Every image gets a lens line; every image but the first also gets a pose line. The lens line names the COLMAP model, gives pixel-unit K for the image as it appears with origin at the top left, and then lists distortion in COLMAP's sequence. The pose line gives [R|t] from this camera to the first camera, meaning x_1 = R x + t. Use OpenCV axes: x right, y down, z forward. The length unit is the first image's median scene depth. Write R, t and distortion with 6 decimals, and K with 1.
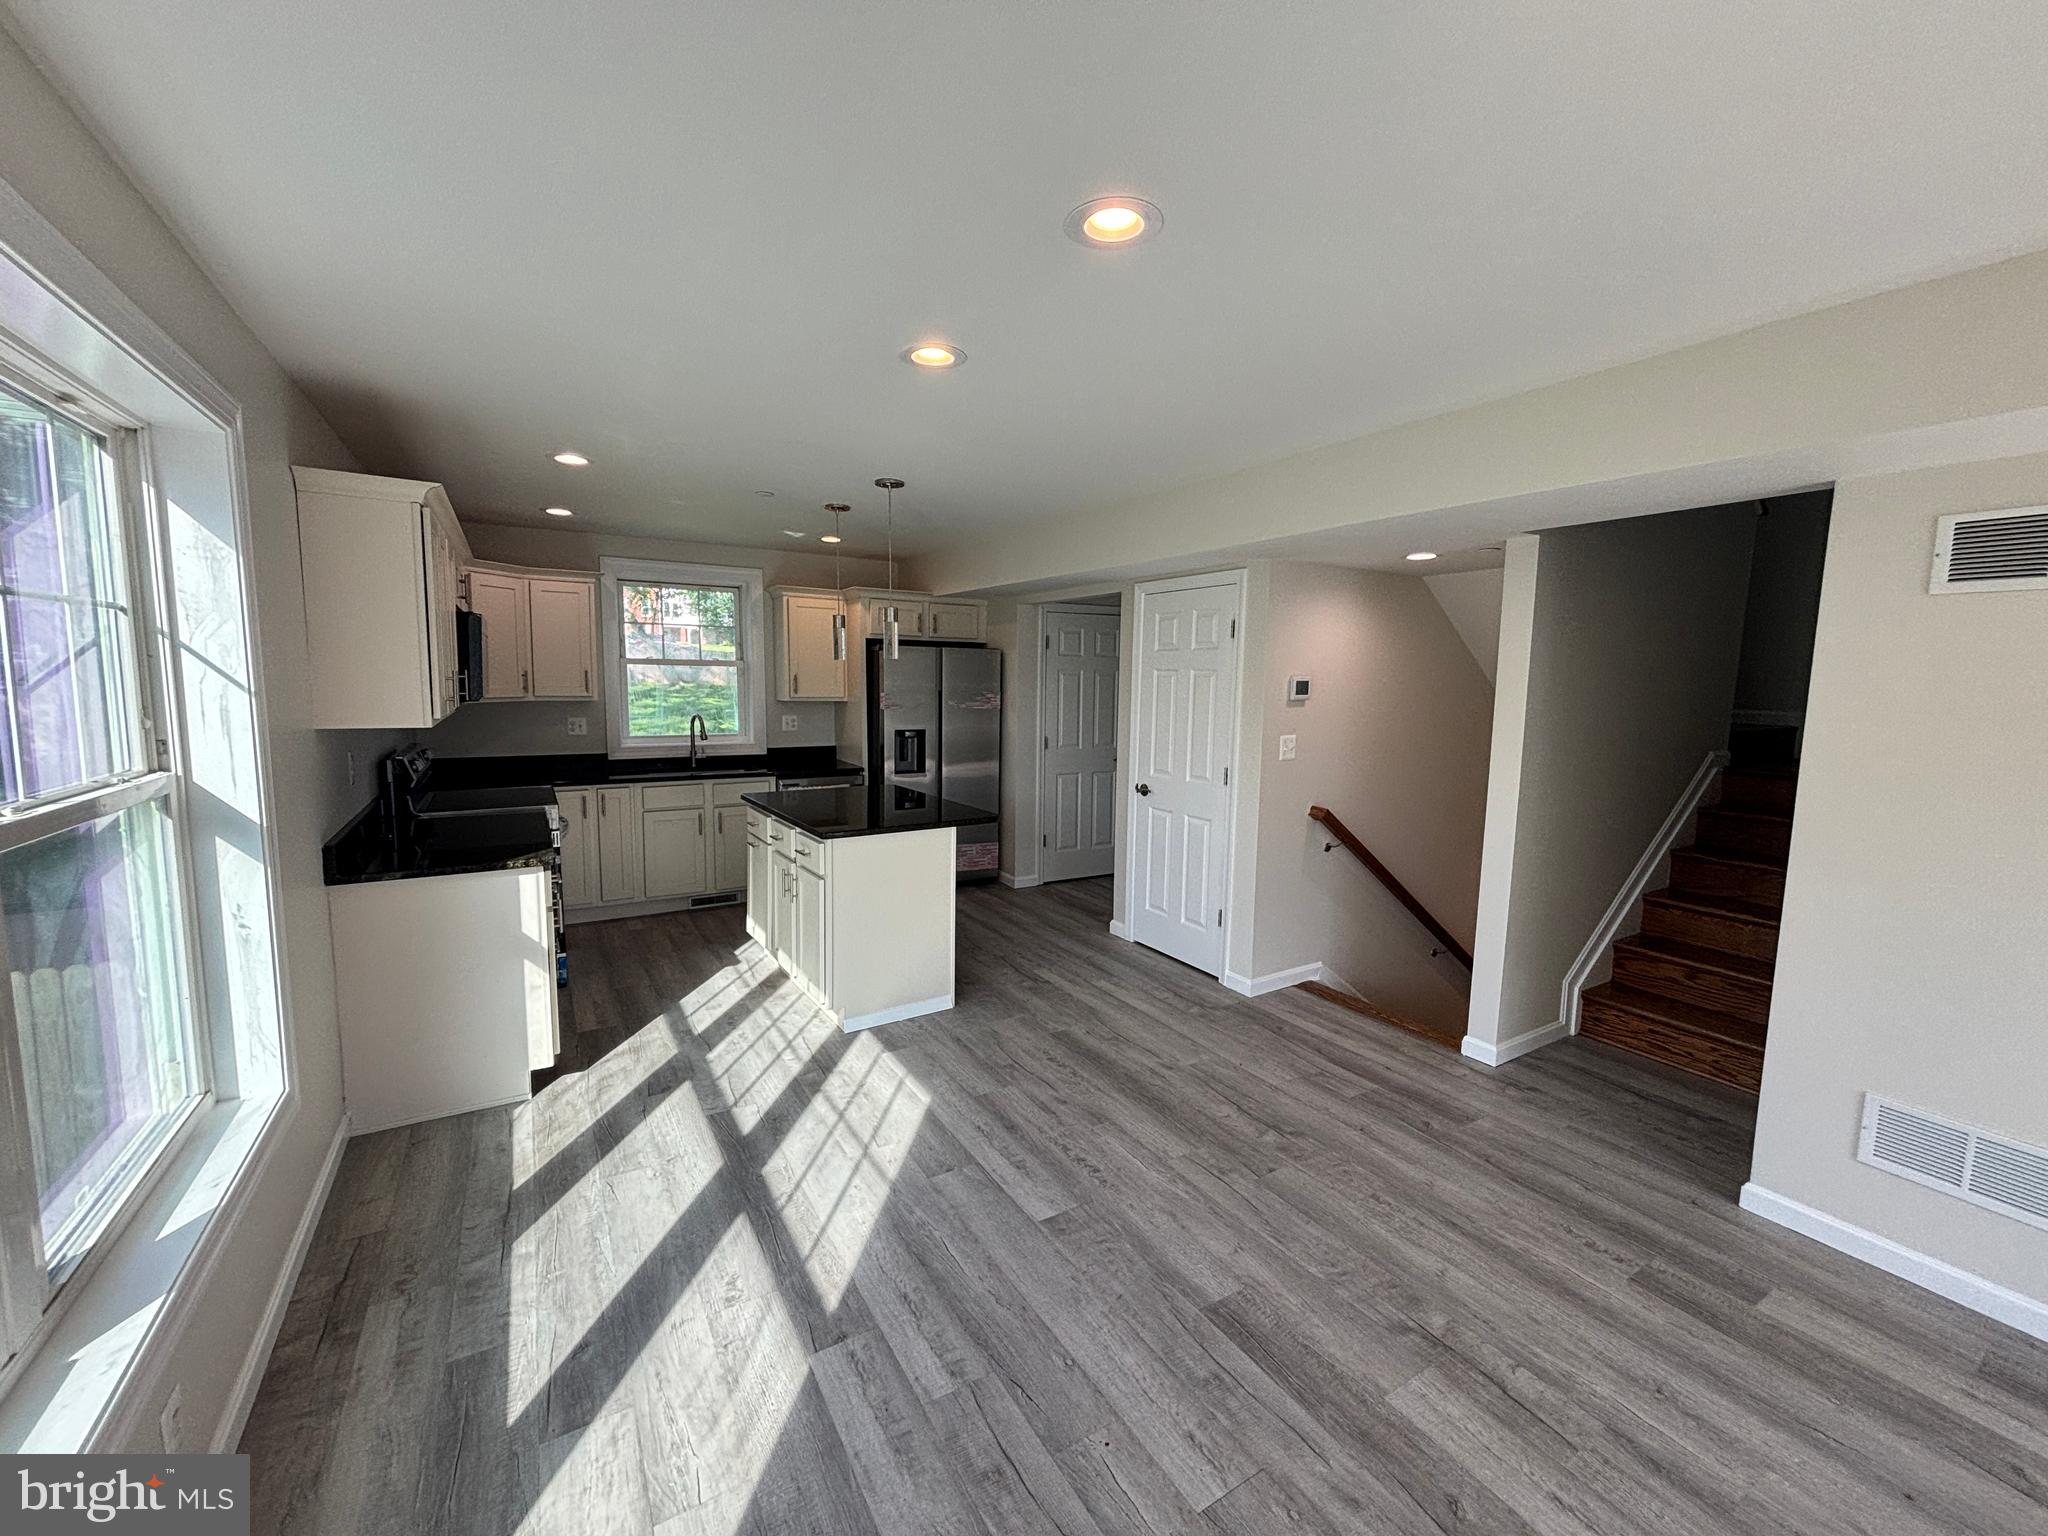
lens RADIAL K [[828.7, 0, 1024.0], [0, 828.7, 768.0], [0, 0, 1]] dist [-0.003528, -0.000327]
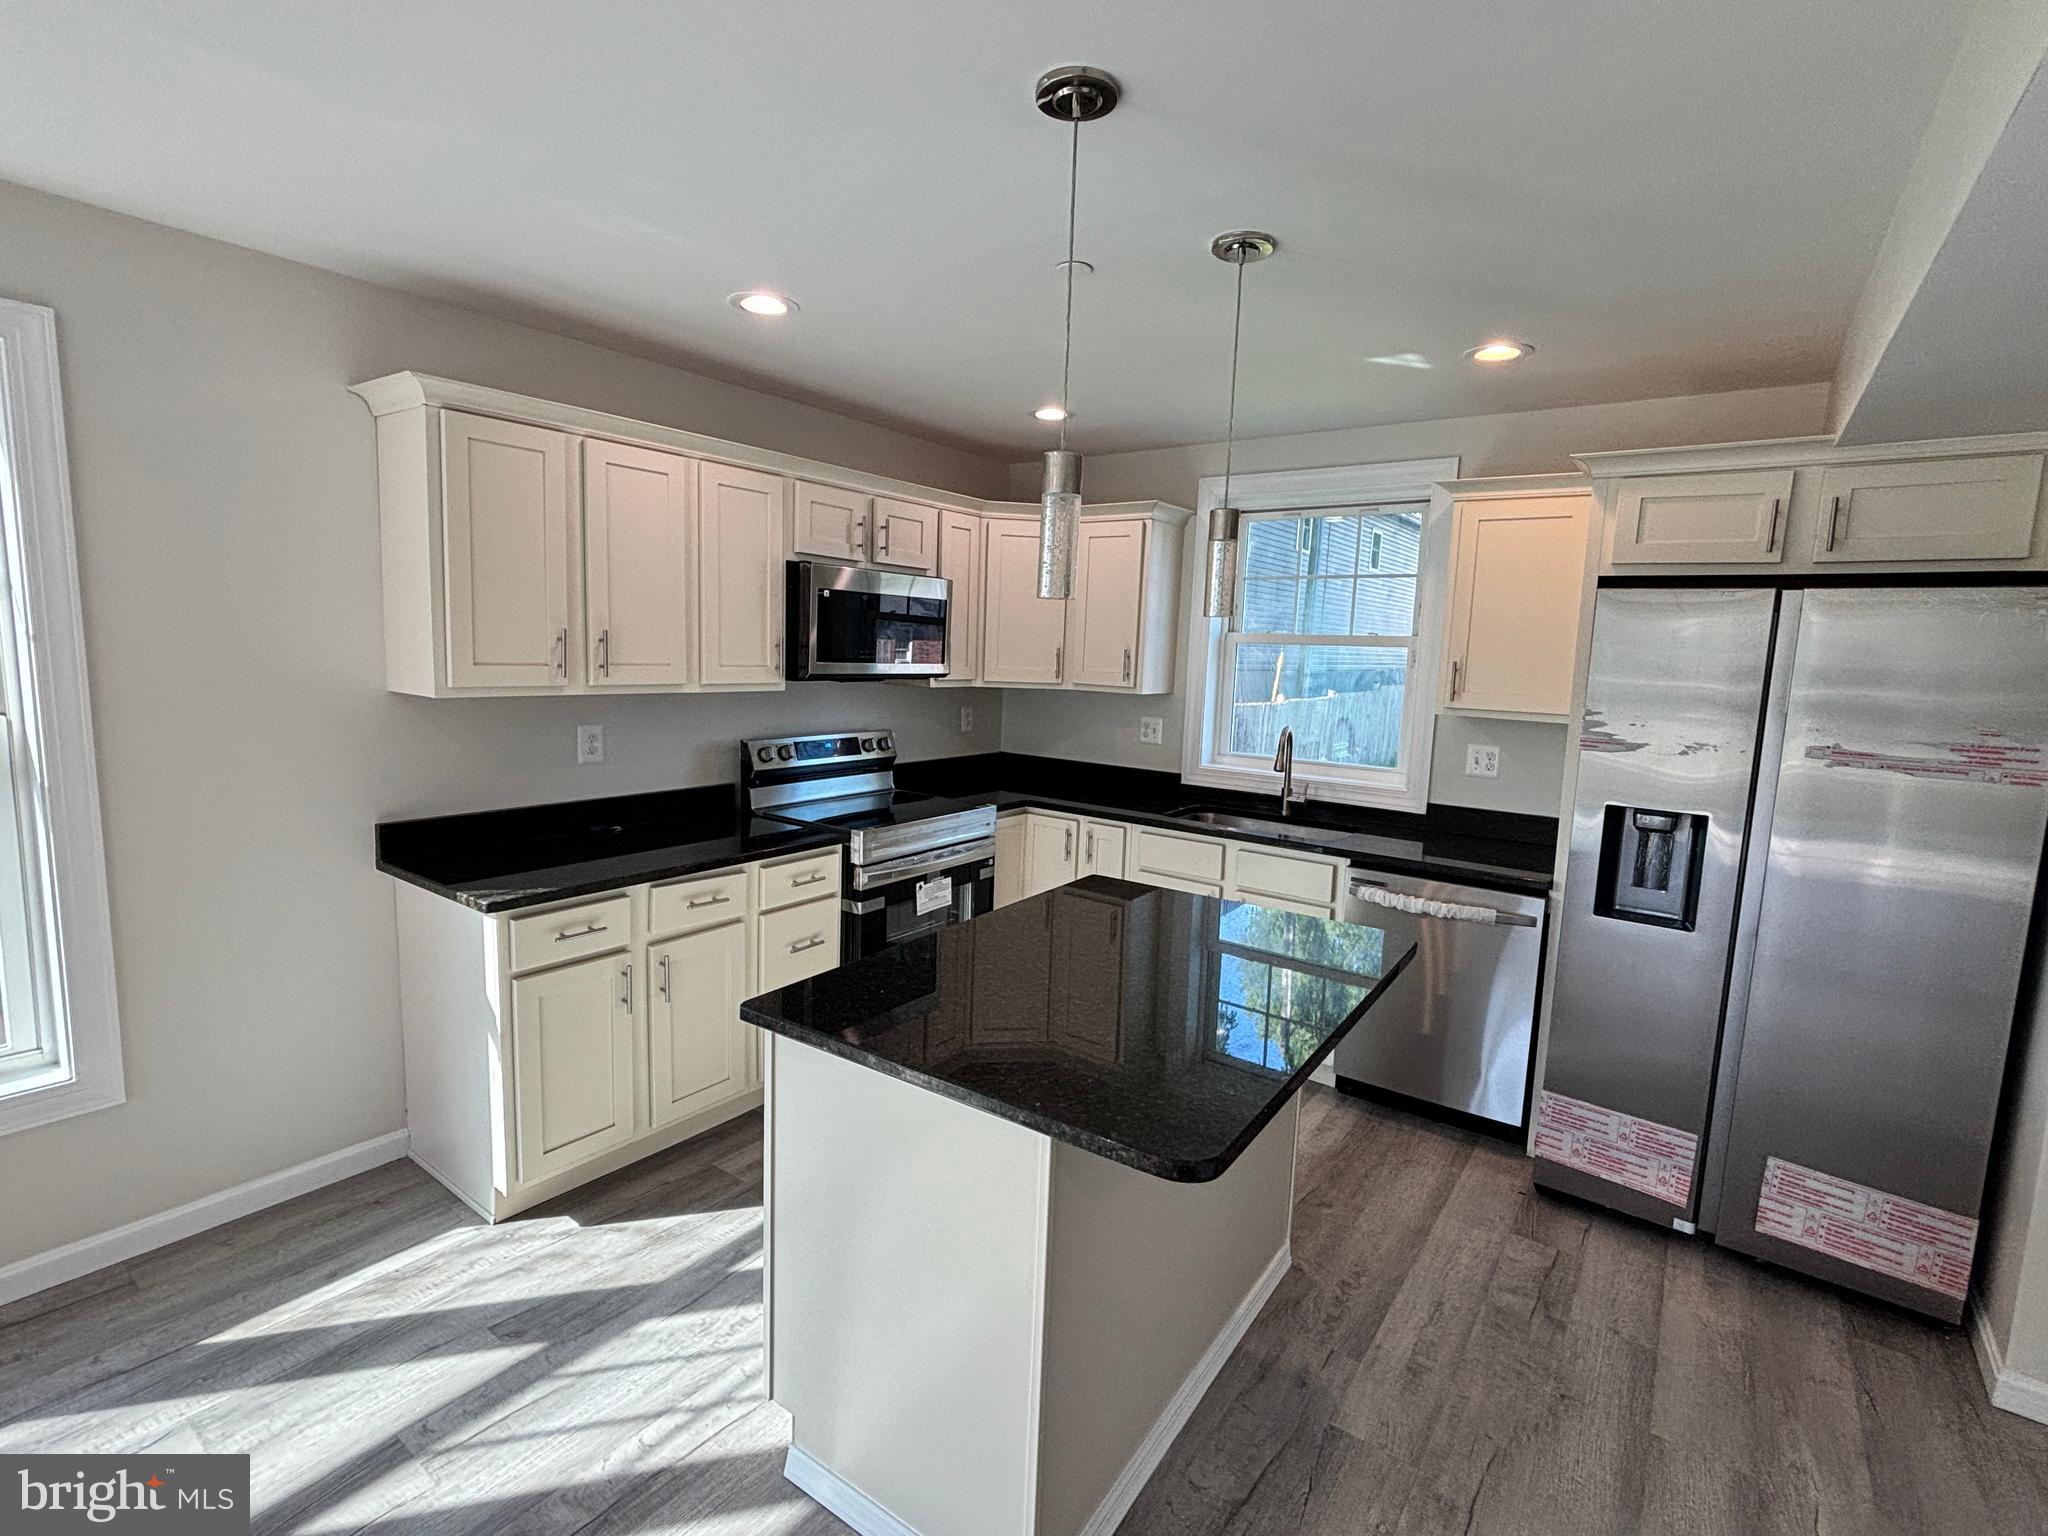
lens RADIAL K [[959.9, 0, 1024.0], [0, 959.9, 768.0], [0, 0, 1]] dist [0.001582, 0.000413]
pose [[0.376383, 0.113689, -0.919462, 0.195280], [-0.132174, 0.988880, 0.068167, -0.071391], [0.916987, 0.095872, 0.387224, 0.703888]]
